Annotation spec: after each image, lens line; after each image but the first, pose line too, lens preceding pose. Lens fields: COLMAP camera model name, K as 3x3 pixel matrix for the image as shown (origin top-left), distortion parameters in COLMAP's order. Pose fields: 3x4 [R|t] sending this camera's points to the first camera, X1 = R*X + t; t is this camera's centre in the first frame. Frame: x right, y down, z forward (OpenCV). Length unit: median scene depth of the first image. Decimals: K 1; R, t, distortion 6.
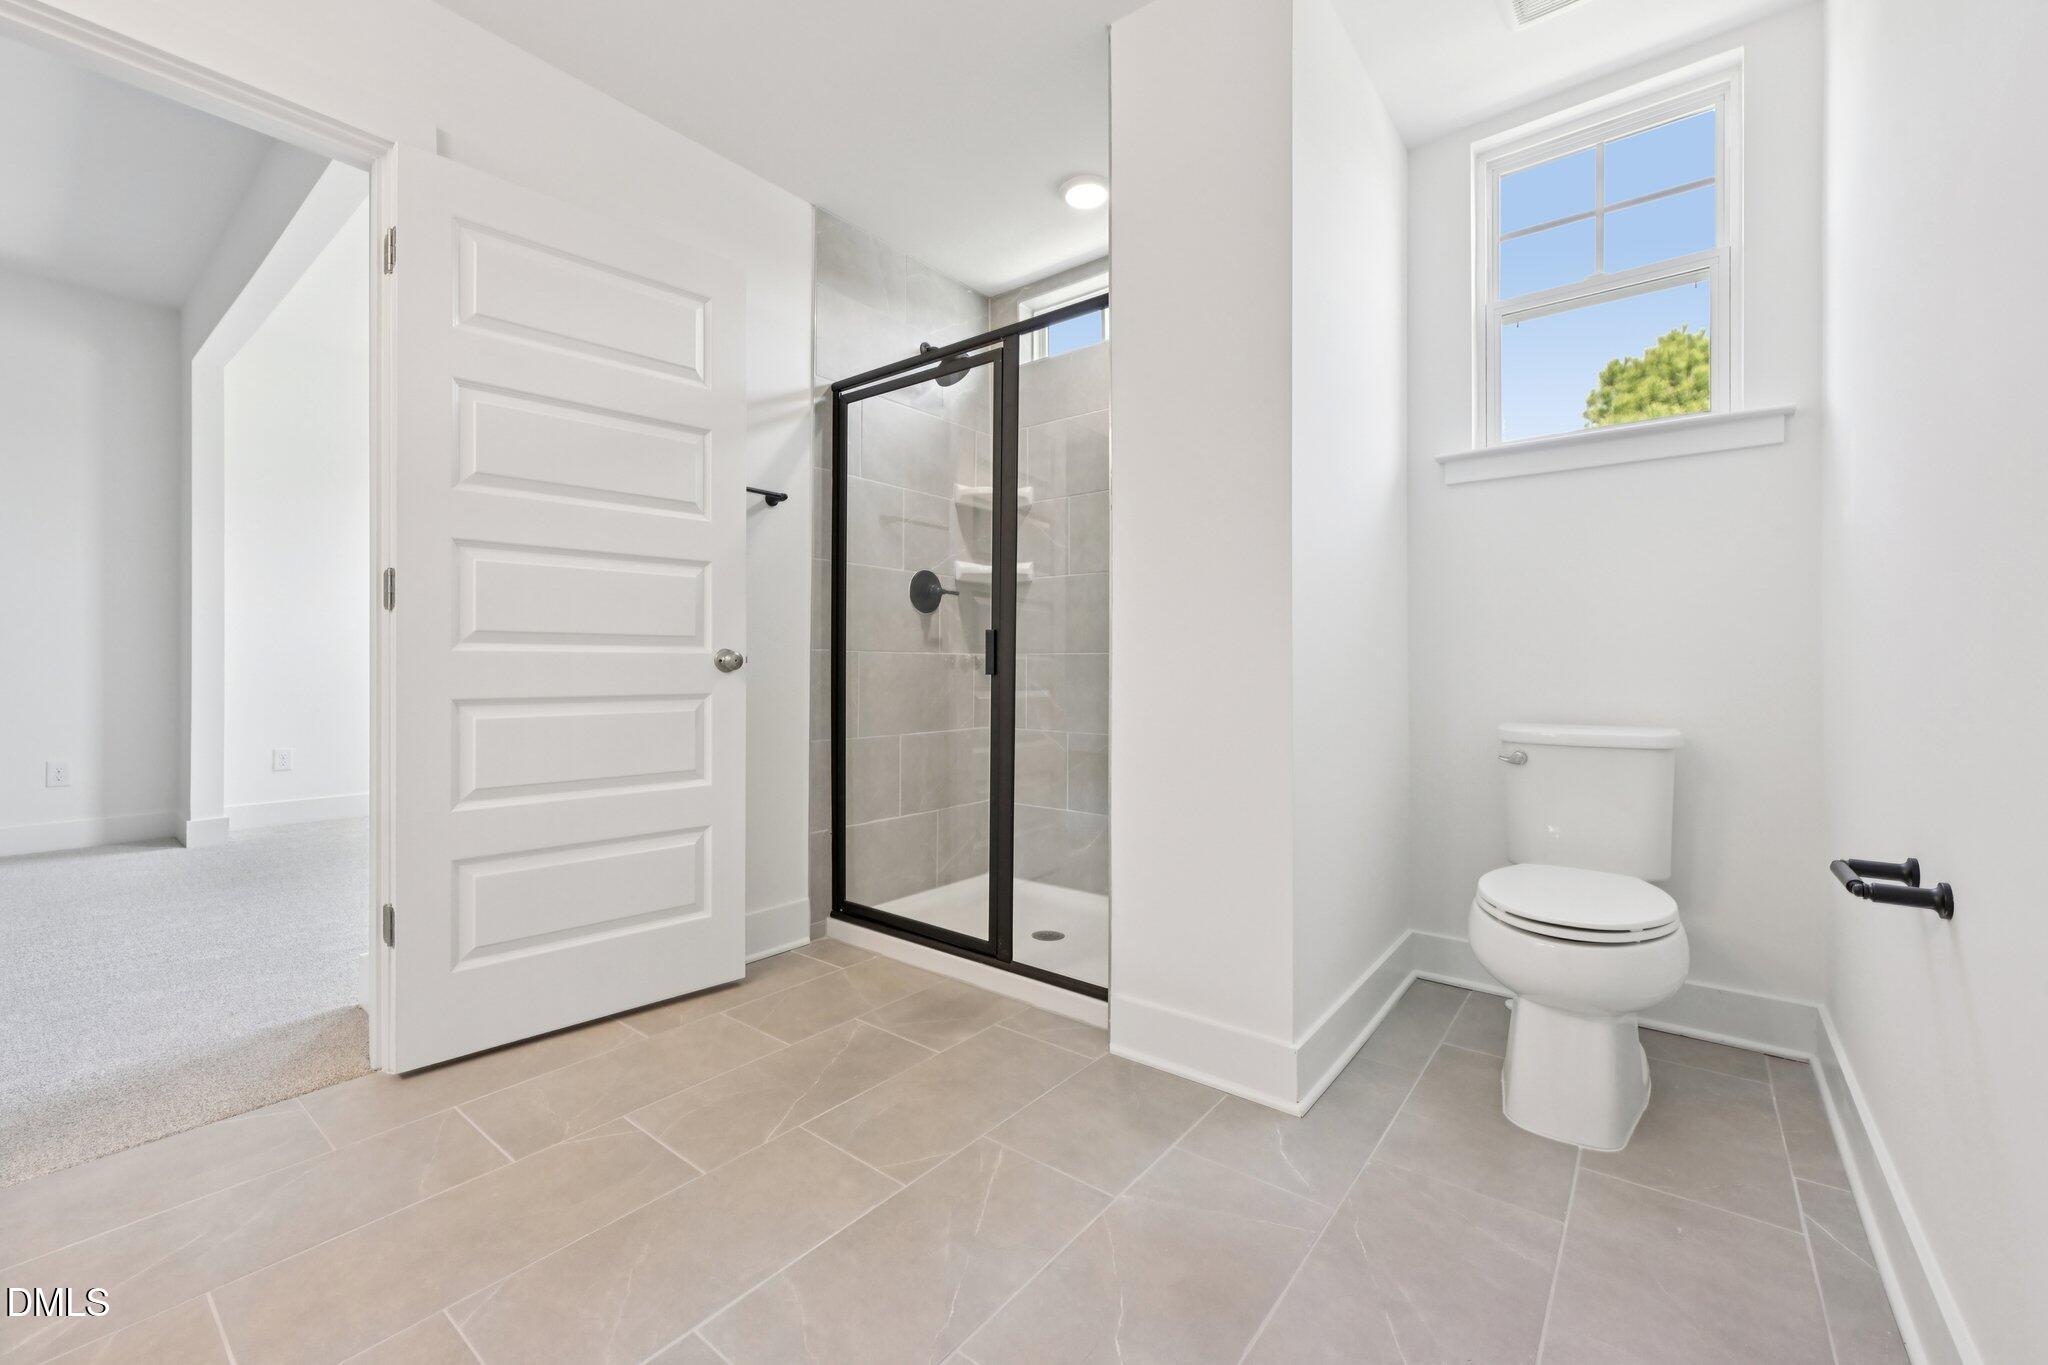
lens RADIAL K [[821.0, 0, 1019.4], [0, 821.0, 672.8], [0, 0, 1]] dist [0.000075, 0.000058]
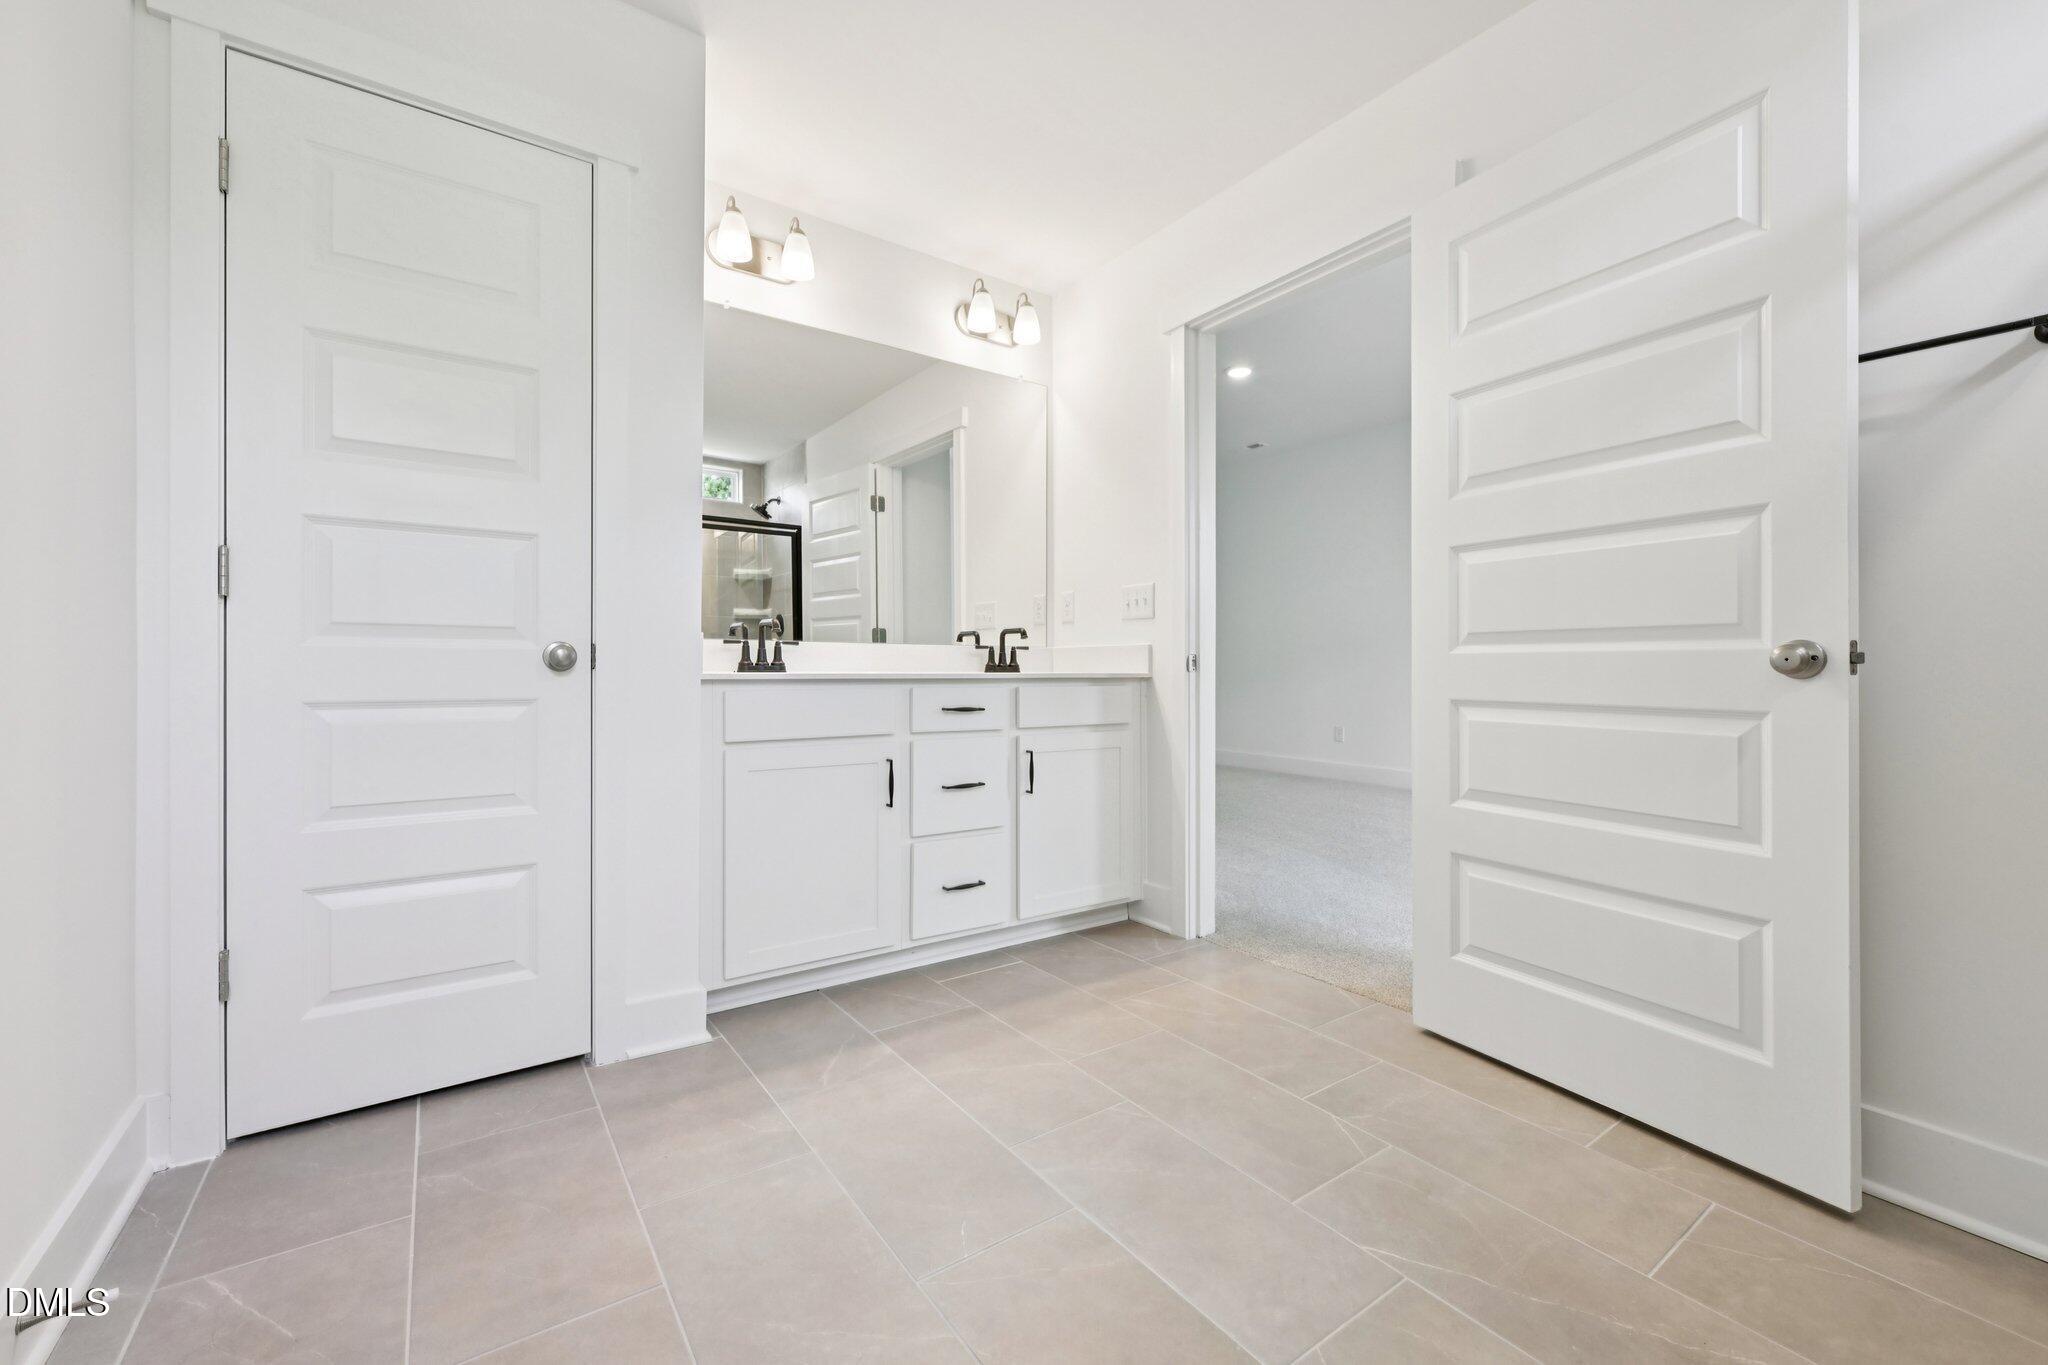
lens RADIAL K [[836.8, 0, 1016.5], [0, 836.8, 678.8], [0, 0, 1]] dist [0.000683, 0.000032]
pose [[-0.288251, 0.010770, -0.957494, 0.416500], [-0.013691, 0.999788, 0.015368, -0.002428], [0.957457, 0.017539, -0.288042, 0.643060]]
